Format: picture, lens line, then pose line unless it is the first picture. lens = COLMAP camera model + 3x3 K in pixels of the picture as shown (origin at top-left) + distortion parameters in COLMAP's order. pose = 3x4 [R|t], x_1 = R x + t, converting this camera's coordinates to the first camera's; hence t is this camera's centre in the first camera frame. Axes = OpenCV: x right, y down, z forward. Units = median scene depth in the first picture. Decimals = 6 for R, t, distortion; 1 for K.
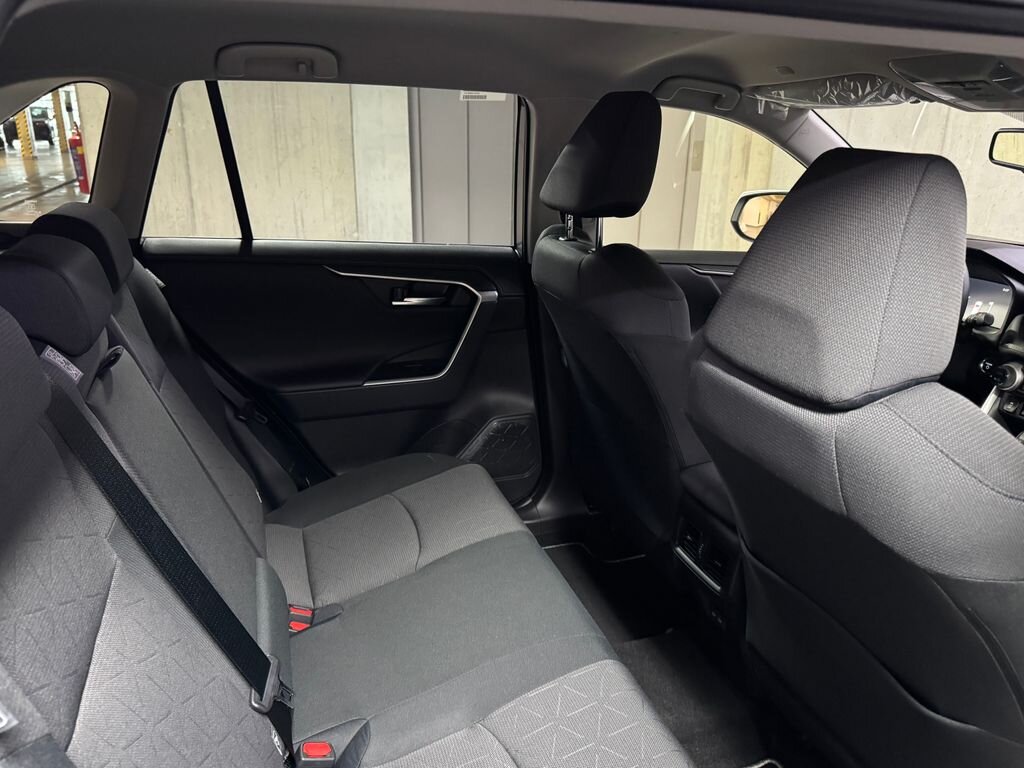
lens RADIAL K [[759.9, 0, 513.5], [0, 759.9, 383.2], [0, 0, 1]] dist [0.022696, -0.031936]
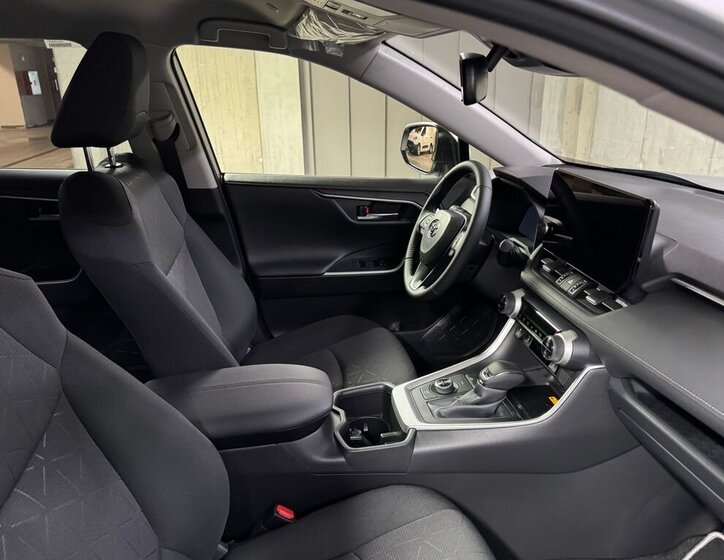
lens RADIAL K [[560.9, 0, 361.1], [0, 560.9, 280.1], [0, 0, 1]] dist [-0.013718, 0.000871]
pose [[0.979667, 0.044303, -0.195677, 0.171588], [-0.040349, 0.998894, 0.024153, -0.016139], [0.196531, -0.015767, 0.980371, 0.072648]]
